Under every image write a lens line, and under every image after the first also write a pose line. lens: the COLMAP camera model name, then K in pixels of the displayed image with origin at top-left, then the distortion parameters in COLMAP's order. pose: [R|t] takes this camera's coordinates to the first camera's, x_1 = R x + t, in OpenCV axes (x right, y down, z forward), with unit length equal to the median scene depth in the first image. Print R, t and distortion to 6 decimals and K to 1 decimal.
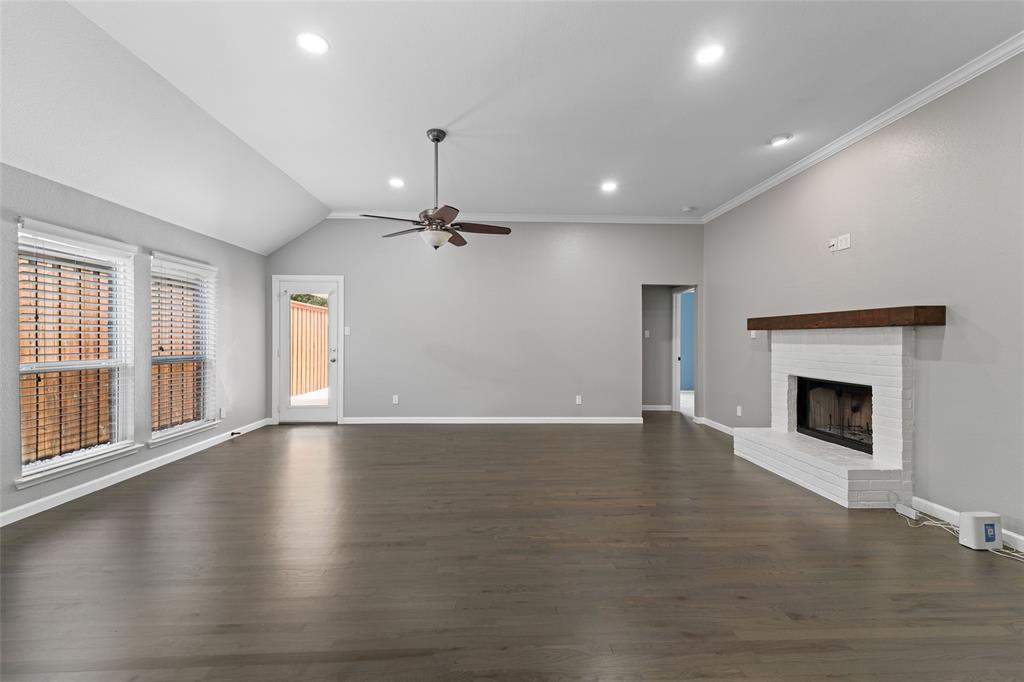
lens RADIAL K [[405.4, 0, 508.1], [0, 405.4, 338.2], [0, 0, 1]] dist [0.021648, -0.007694]
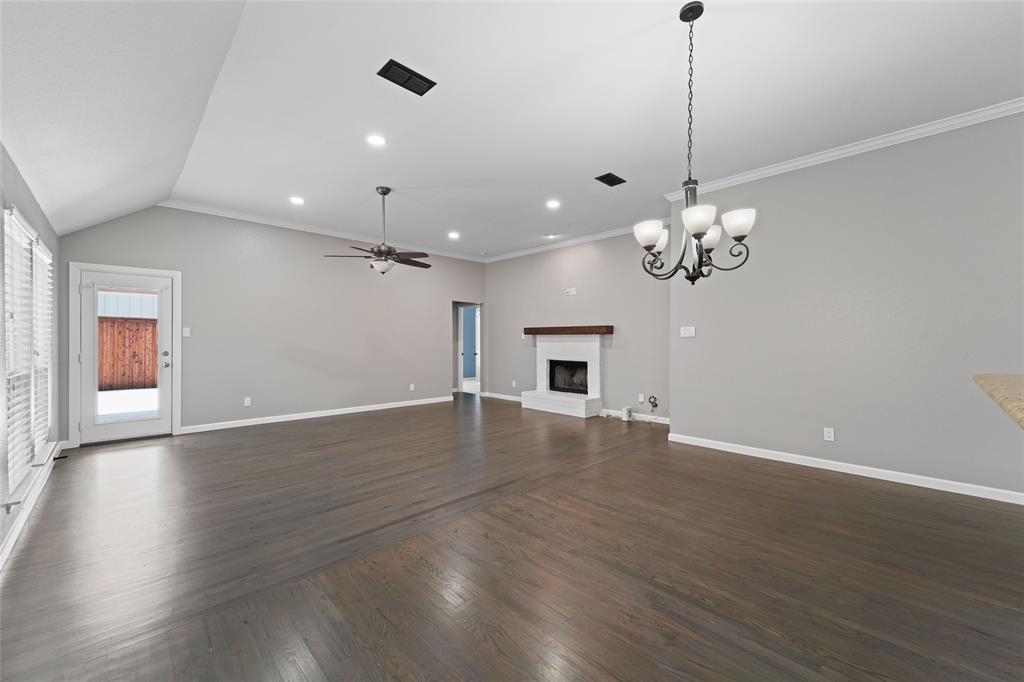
lens RADIAL K [[406.8, 0, 505.7], [0, 406.8, 338.3], [0, 0, 1]] dist [0.018701, -0.000208]
pose [[0.751380, -0.000412, 0.659870, -0.654187], [0.001840, 0.999997, -0.001471, -0.002229], [-0.659867, 0.002319, 0.751379, -0.245203]]
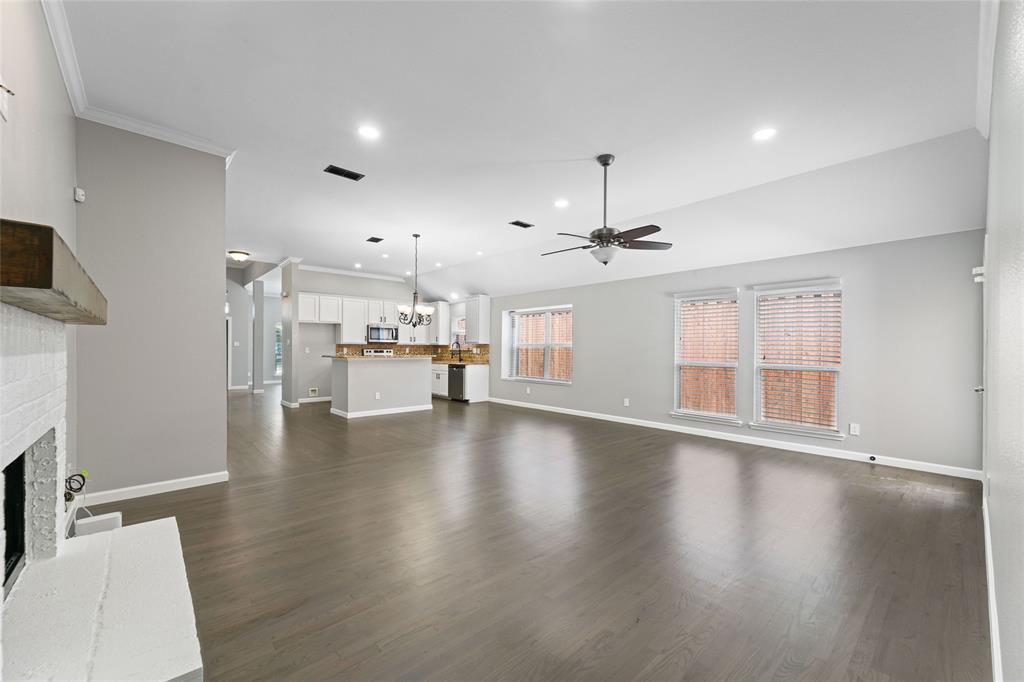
lens RADIAL K [[409.3, 0, 508.1], [0, 409.3, 348.5], [0, 0, 1]] dist [0.015371, -0.000042]
pose [[-0.773462, -0.006572, -0.633808, 0.606081], [-0.007740, 0.999970, -0.000924, 0.003790], [0.633795, 0.004191, -0.773489, 1.440769]]
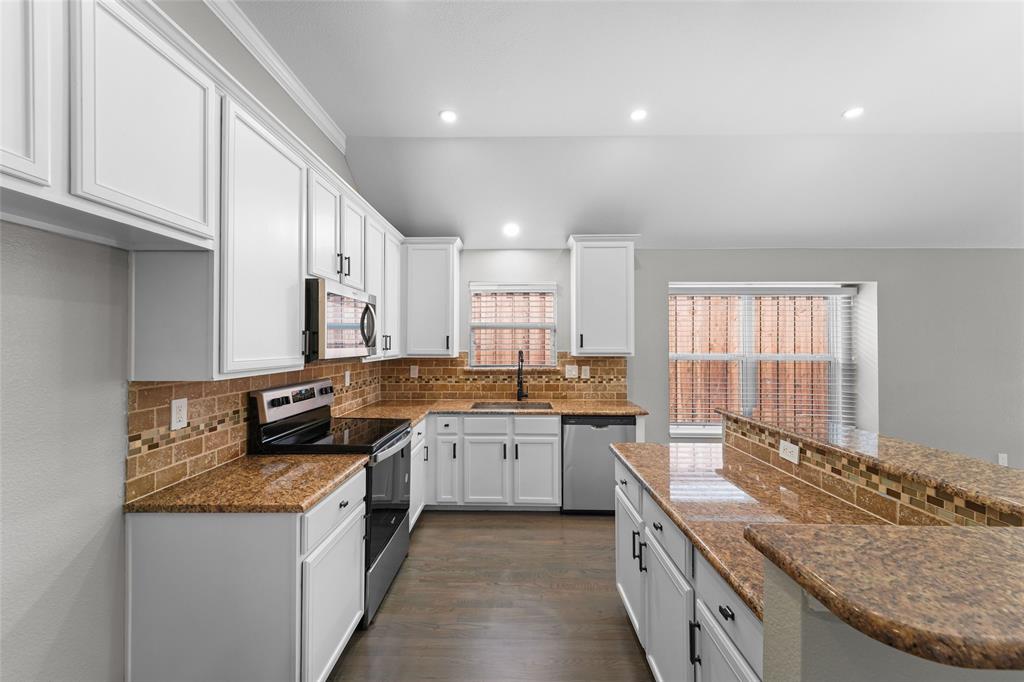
lens RADIAL K [[406.8, 0, 505.7], [0, 406.8, 338.3], [0, 0, 1]] dist [0.018701, -0.000208]
pose [[-0.058834, -0.013346, -0.998179, 0.229554], [-0.005155, 0.999901, -0.013065, -0.049936], [0.998254, 0.004377, -0.058897, -0.604191]]
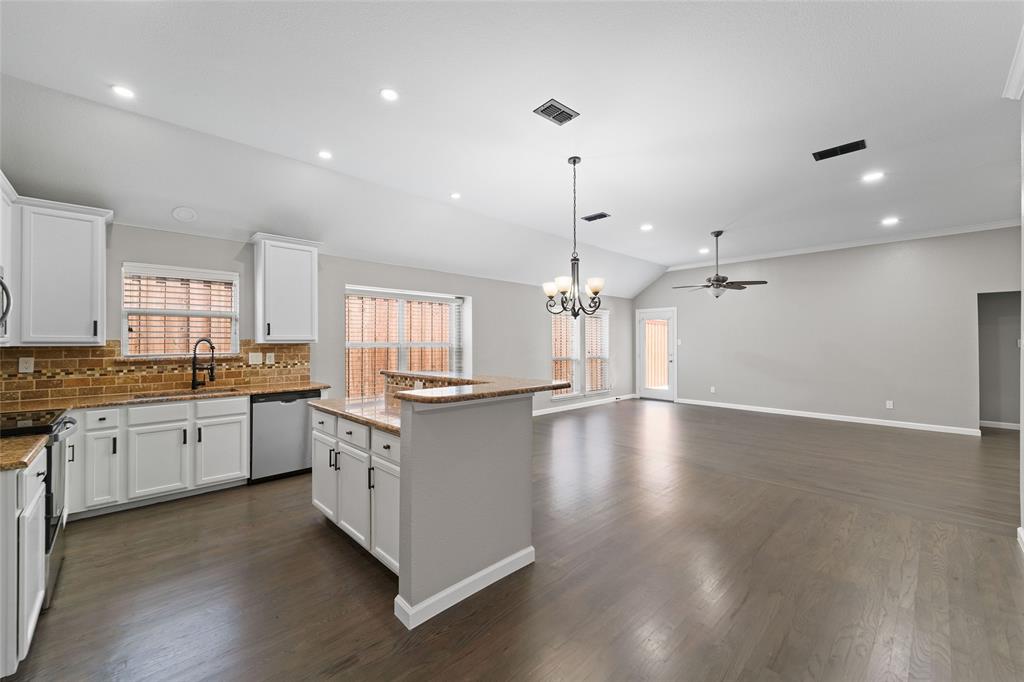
lens RADIAL K [[405.4, 0, 508.1], [0, 405.4, 338.2], [0, 0, 1]] dist [0.021648, -0.007694]
pose [[0.662828, -0.011613, -0.748682, 0.460786], [0.002354, 0.999907, -0.013425, -0.020385], [0.748768, 0.007136, 0.662793, -0.712279]]
